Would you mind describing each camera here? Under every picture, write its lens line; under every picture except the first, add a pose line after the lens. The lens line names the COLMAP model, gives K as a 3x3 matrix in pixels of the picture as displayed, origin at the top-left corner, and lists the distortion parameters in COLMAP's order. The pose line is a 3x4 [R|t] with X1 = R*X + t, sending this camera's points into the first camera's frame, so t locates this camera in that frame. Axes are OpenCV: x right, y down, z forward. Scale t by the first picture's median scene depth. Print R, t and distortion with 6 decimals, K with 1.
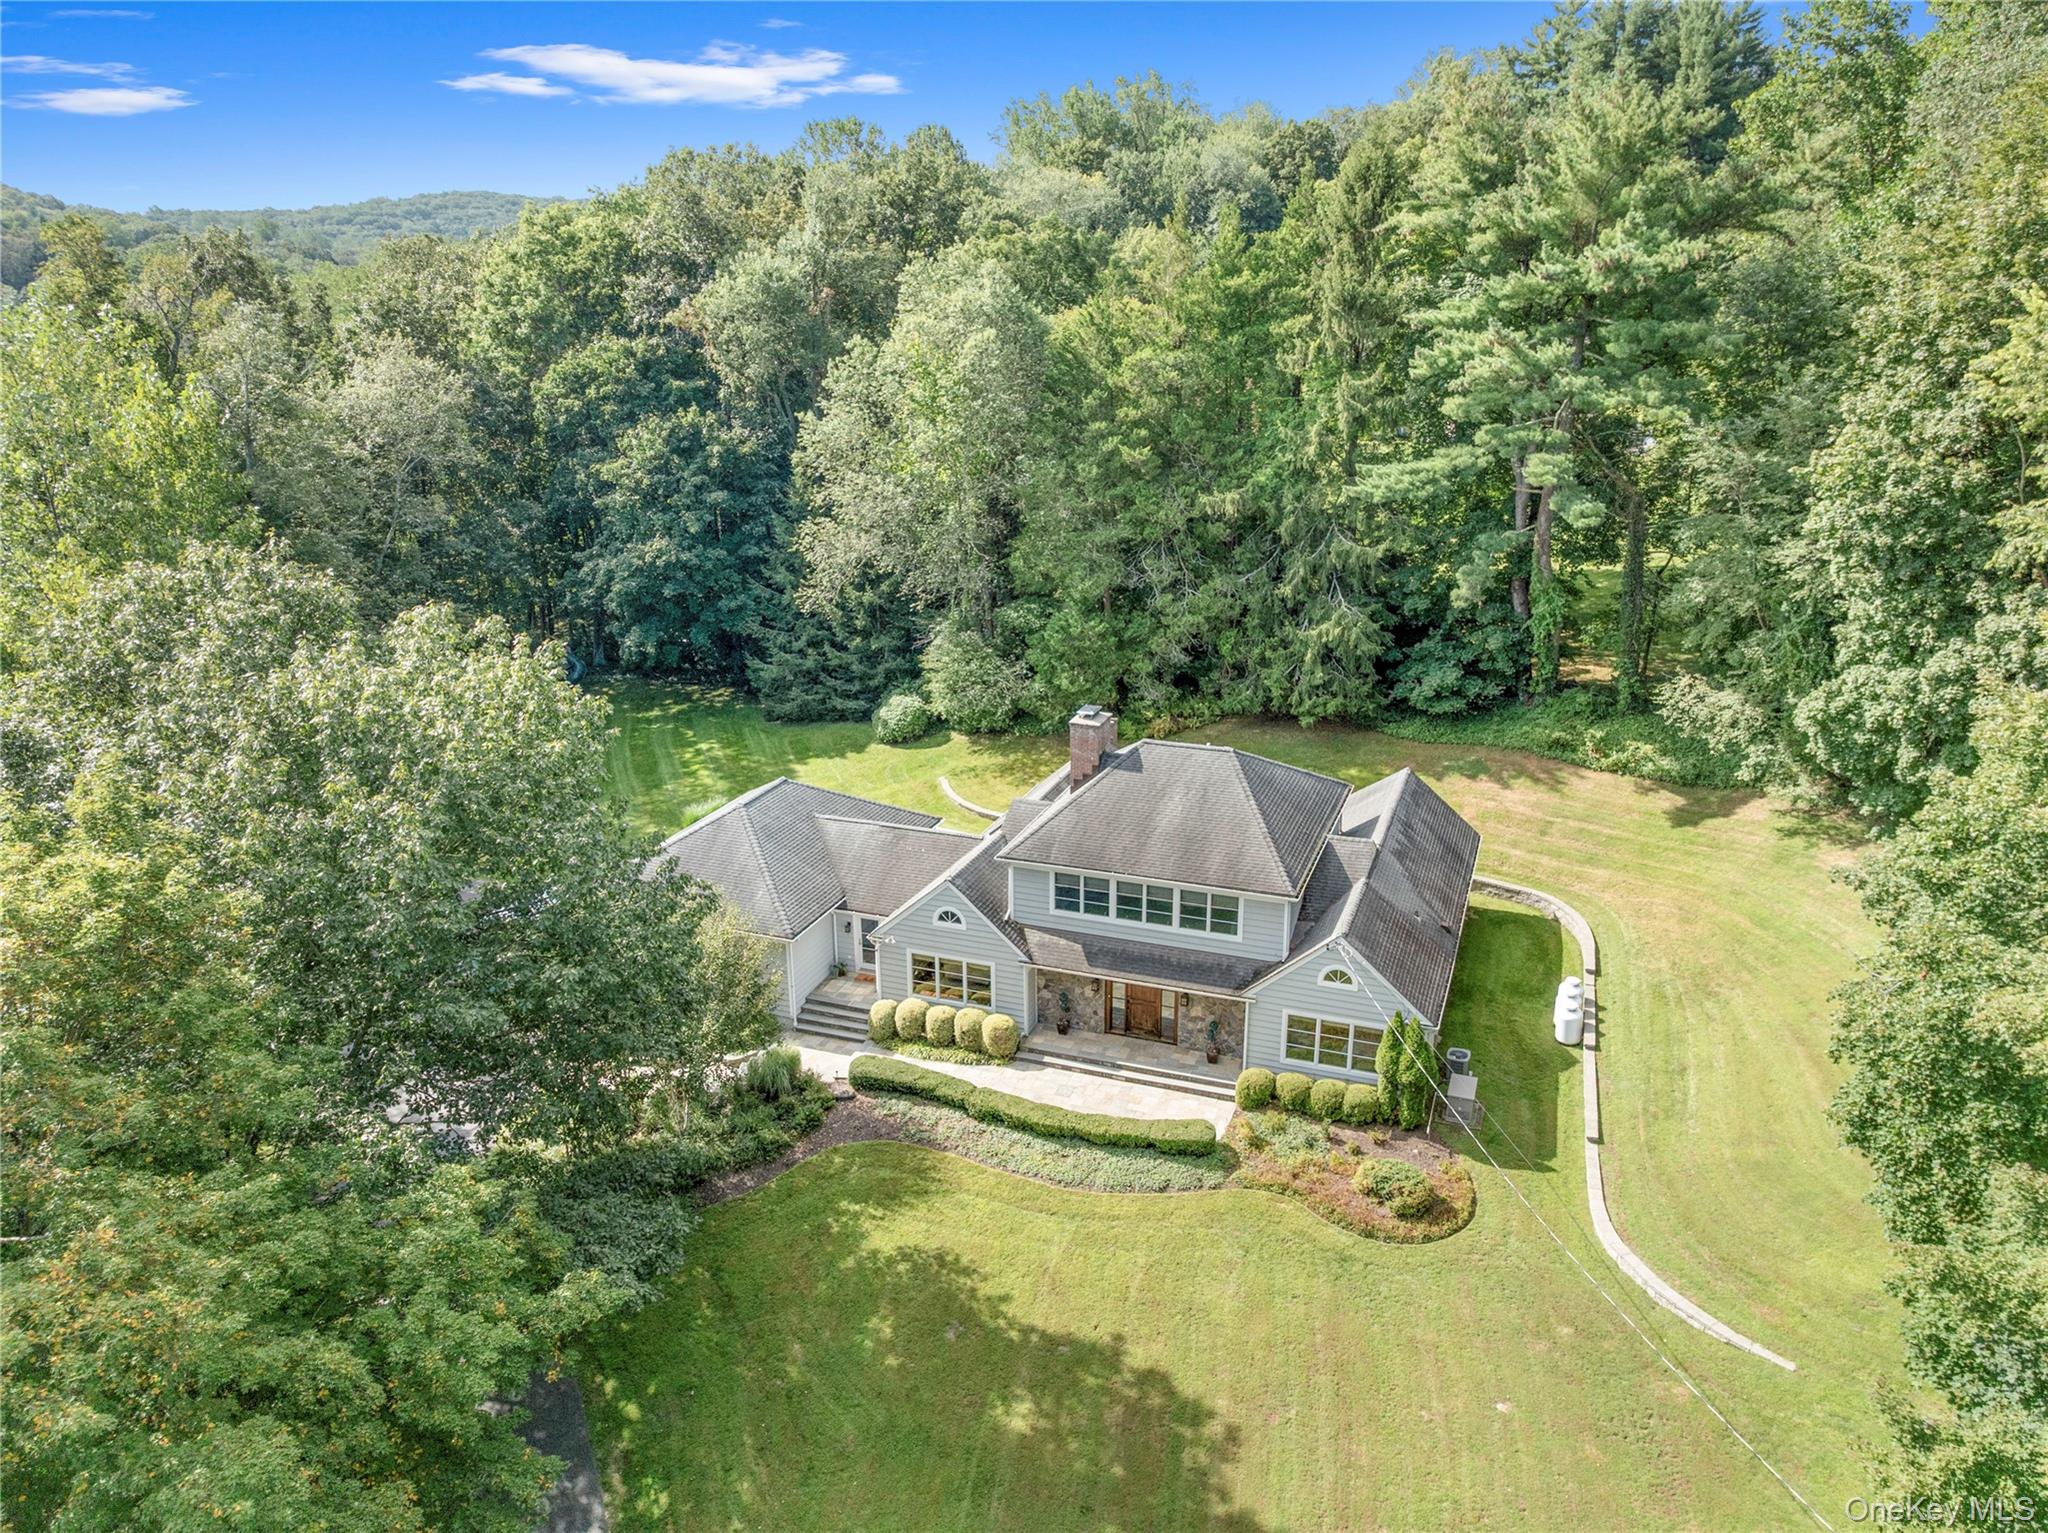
lens RADIAL K [[1440.8, 0, 1024.0], [0, 1440.8, 766.5], [0, 0, 1]] dist [-0.042577, -0.000907]
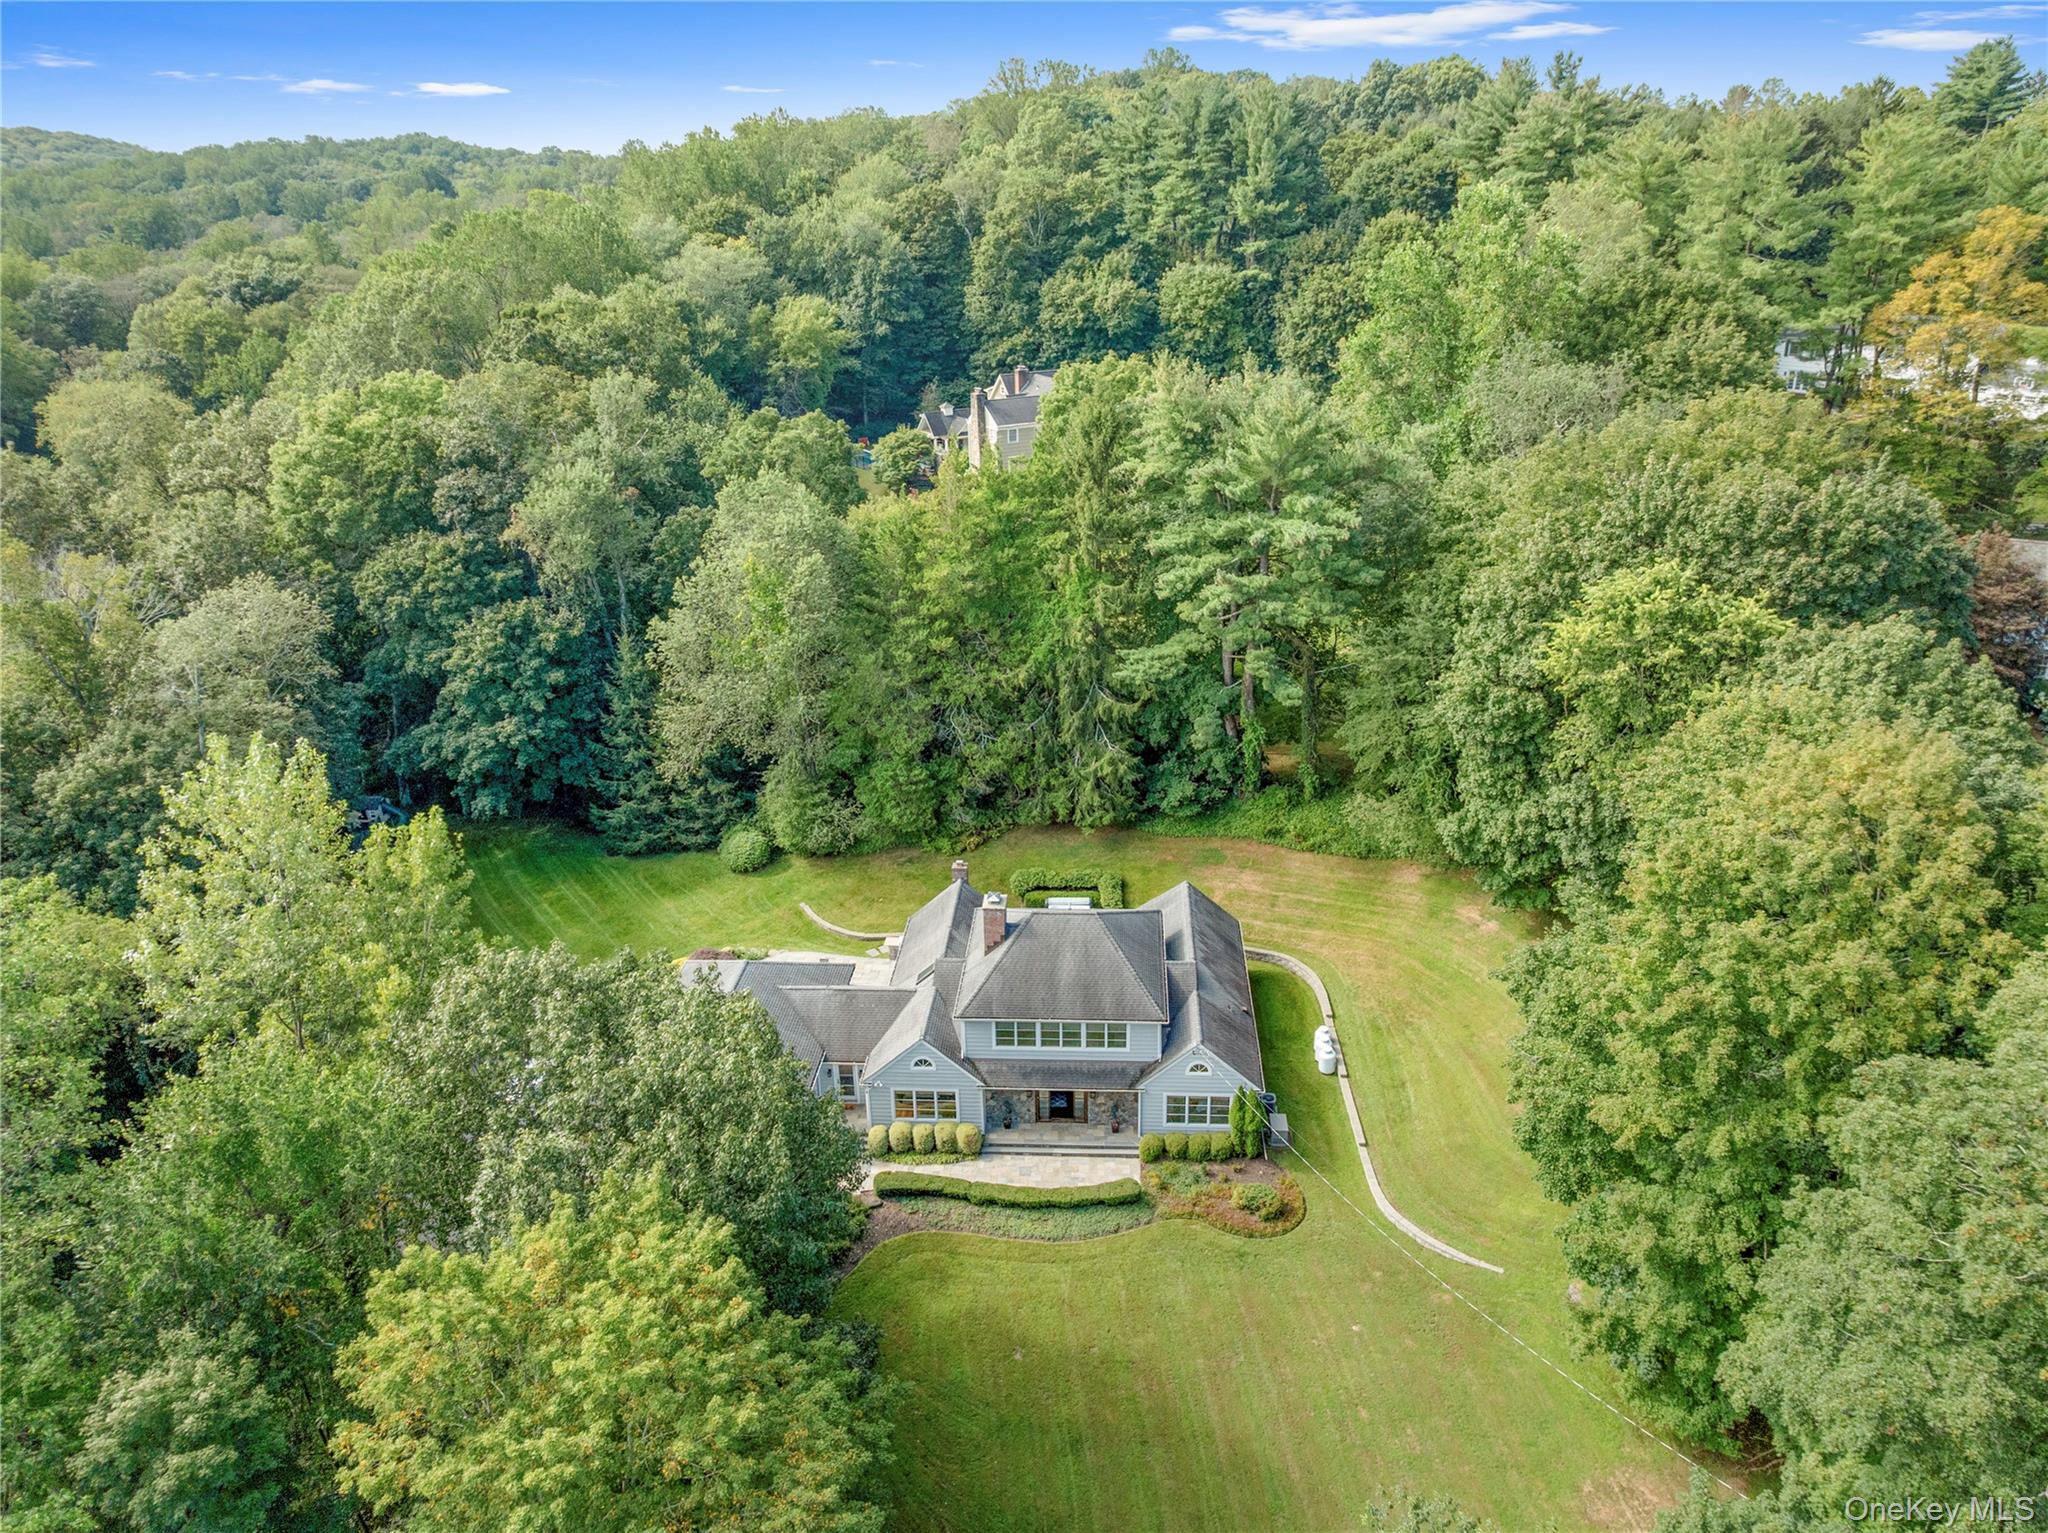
lens RADIAL K [[1456.5, 0, 1032.1], [0, 1456.5, 755.7], [0, 0, 1]] dist [-0.019987, -0.049066]
pose [[0.954040, -0.116364, 0.276164, -0.307804], [0.103706, 0.992793, 0.060058, -0.267745], [-0.281163, -0.028658, 0.959232, -0.385973]]
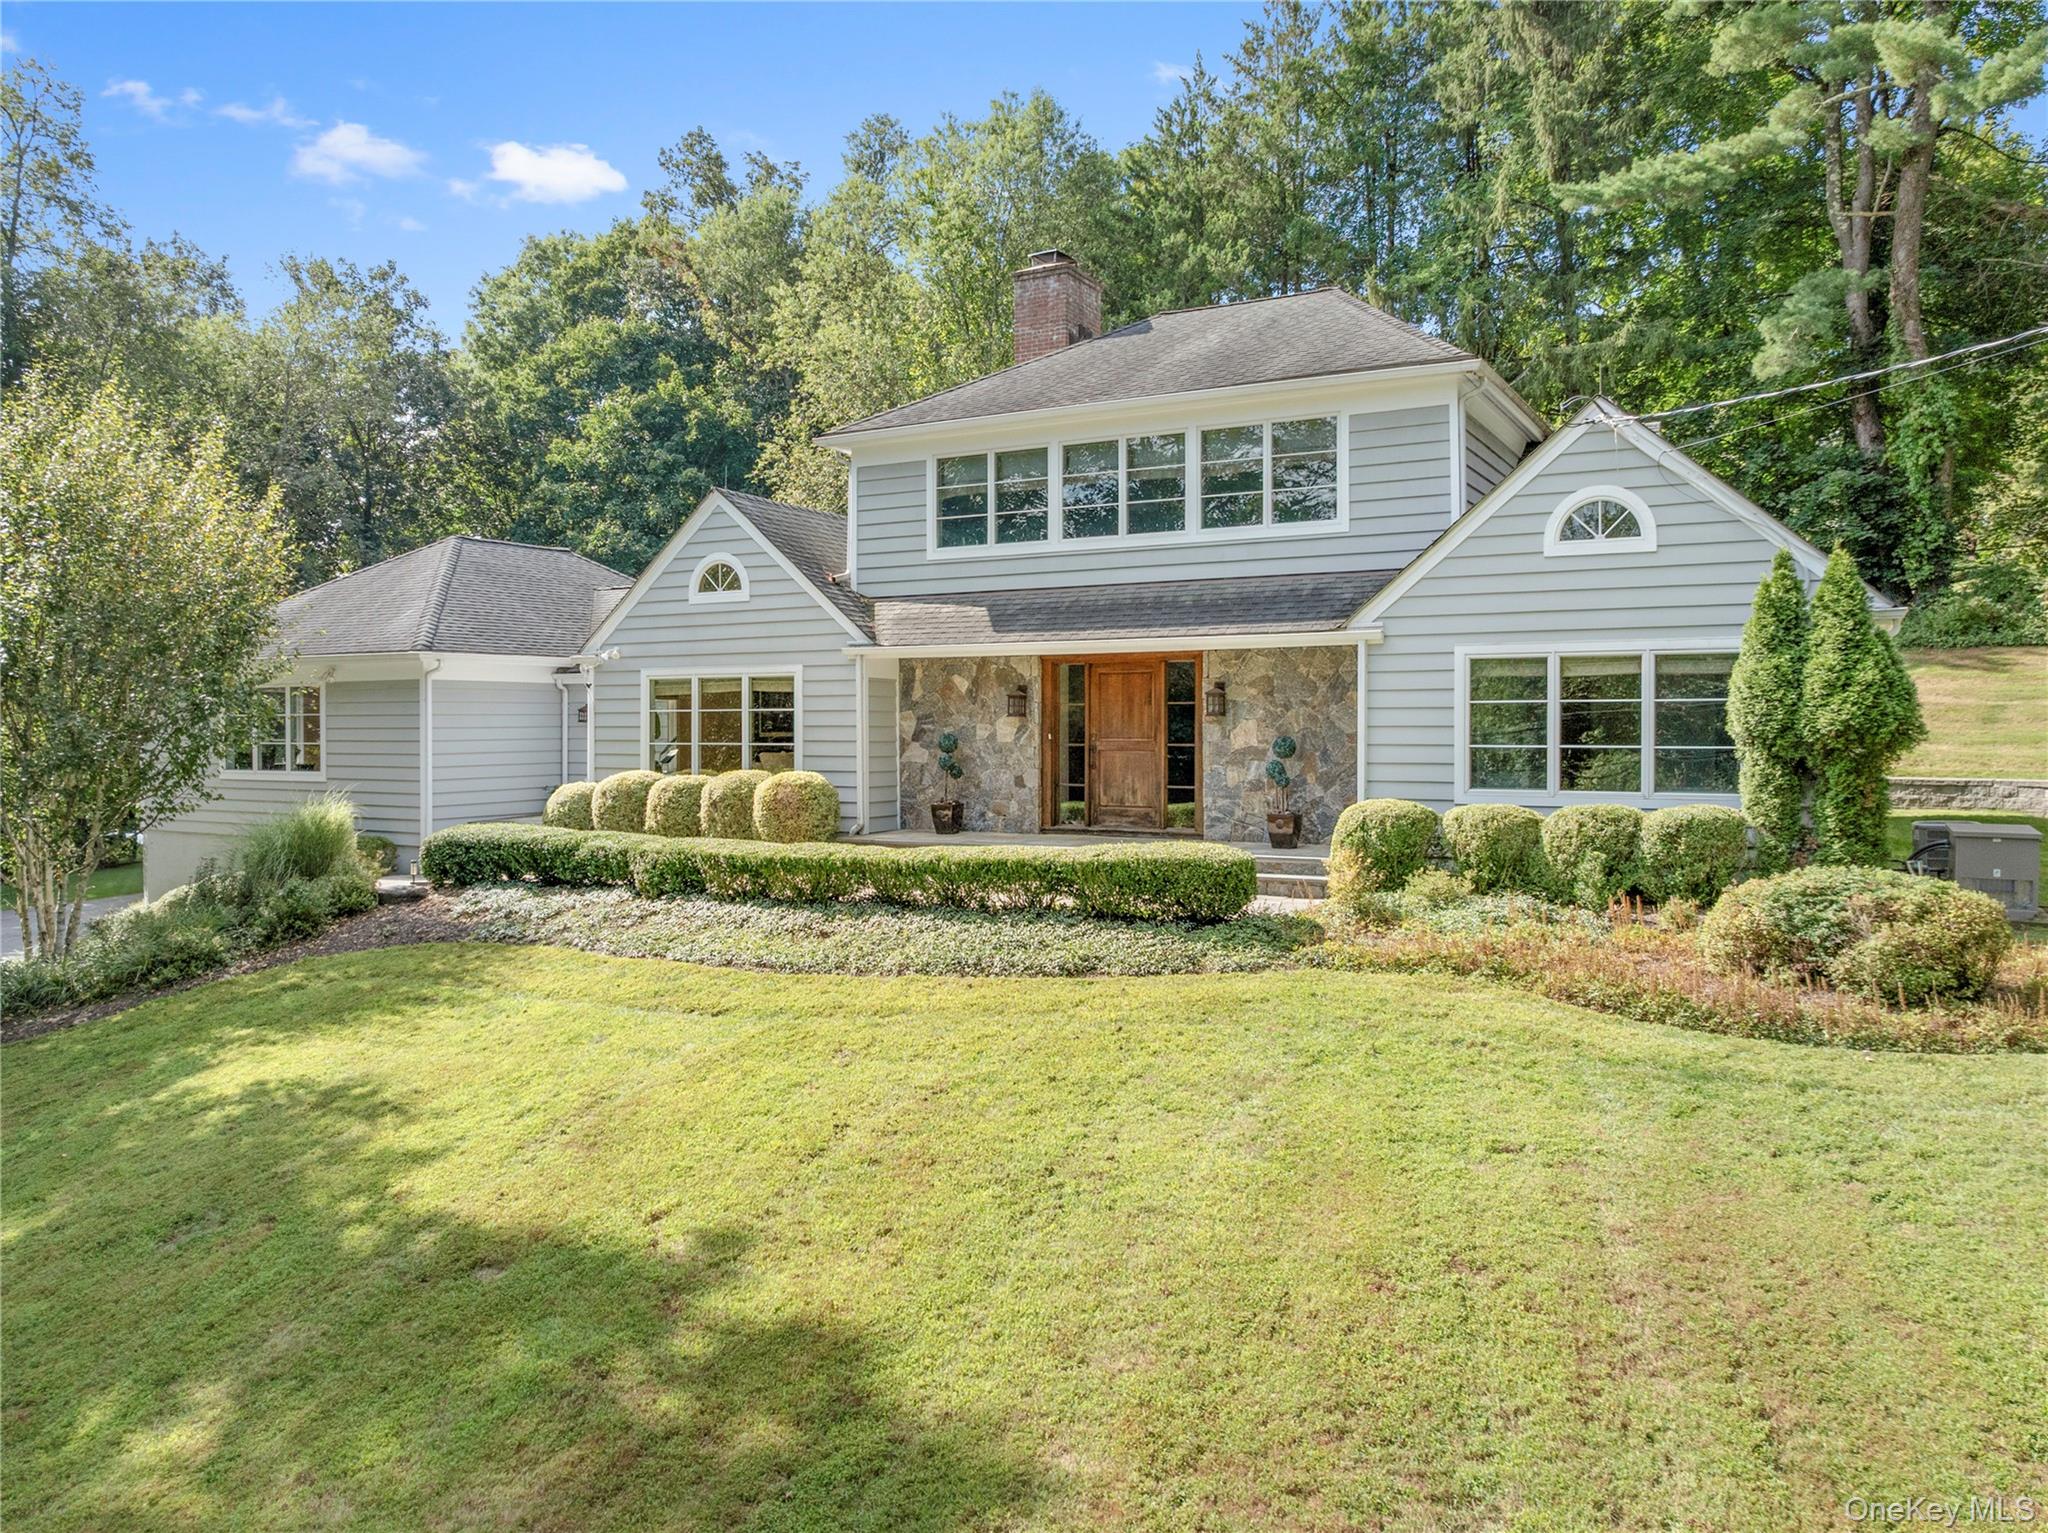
lens RADIAL K [[1500.4, 0, 991.0], [0, 1500.4, 743.7], [0, 0, 1]] dist [-0.042032, -0.000500]
pose [[0.988186, 0.011030, -0.152864, 0.110420], [-0.056996, 0.952320, -0.299730, 0.297107], [0.142269, 0.304901, 0.941698, 0.569578]]
